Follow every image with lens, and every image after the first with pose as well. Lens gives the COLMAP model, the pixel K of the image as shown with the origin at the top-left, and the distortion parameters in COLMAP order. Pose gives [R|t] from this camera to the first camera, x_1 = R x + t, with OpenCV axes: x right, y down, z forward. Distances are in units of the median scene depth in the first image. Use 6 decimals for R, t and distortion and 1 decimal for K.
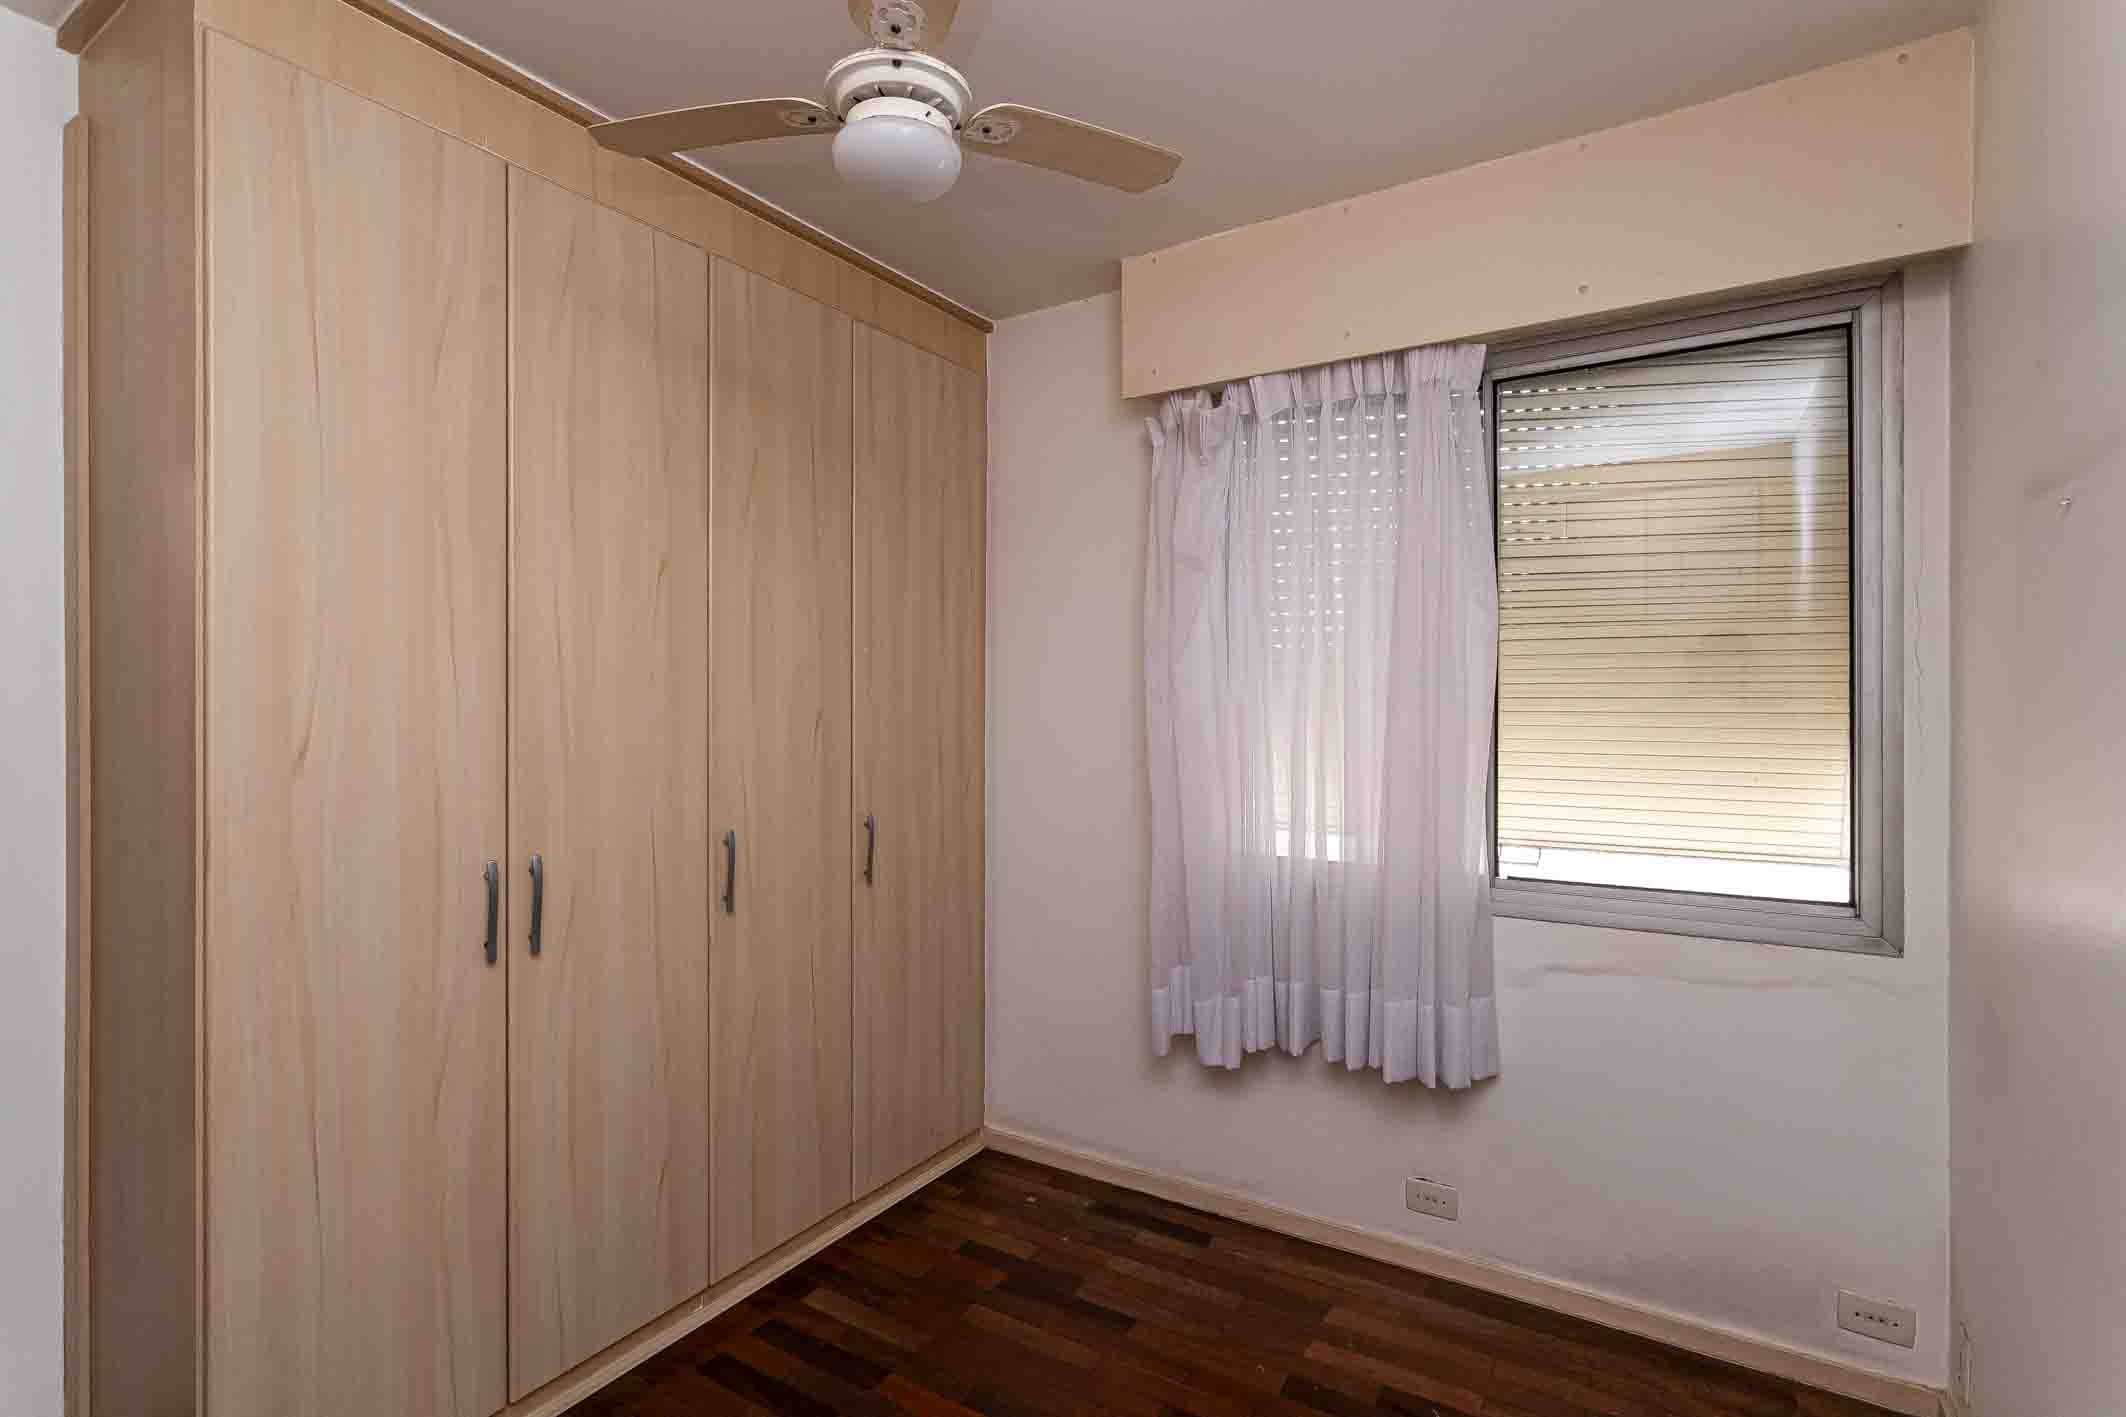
lens RADIAL K [[1008.5, 0, 1048.1], [0, 1008.5, 697.4], [0, 0, 1]] dist [-0.000122, 0.001114]
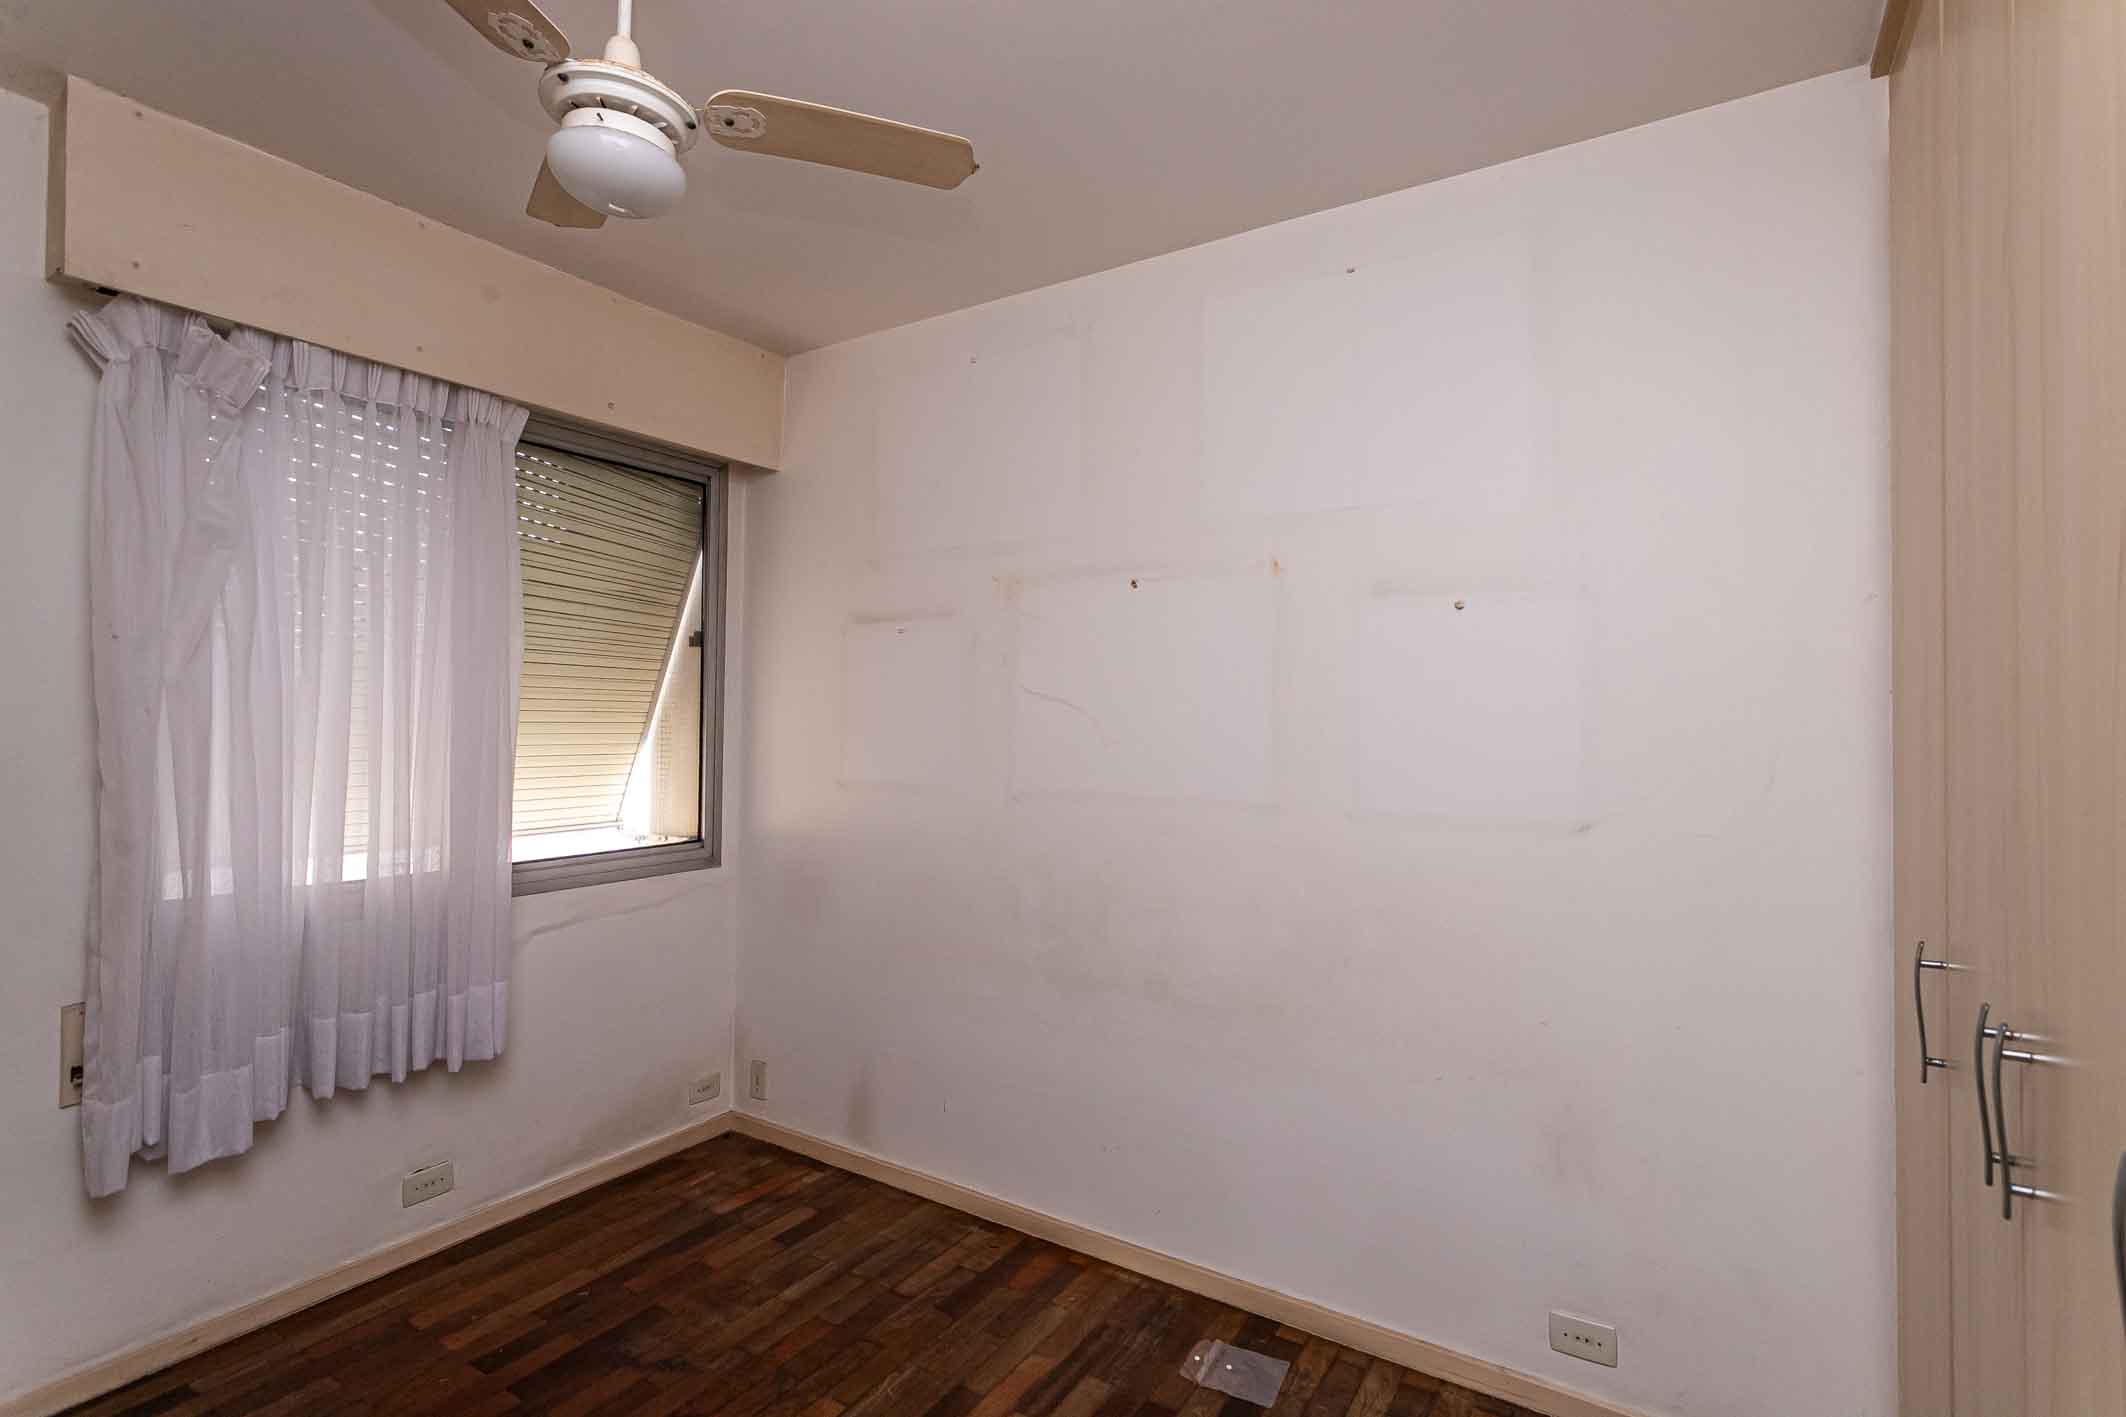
lens RADIAL K [[1008.5, 0, 1048.1], [0, 1008.5, 697.4], [0, 0, 1]] dist [-0.000122, 0.001114]
pose [[0.012193, 0.023915, 0.999640, -0.700957], [-0.012980, 0.999633, -0.023757, 0.005453], [-0.999841, -0.012686, 0.012498, 0.354745]]
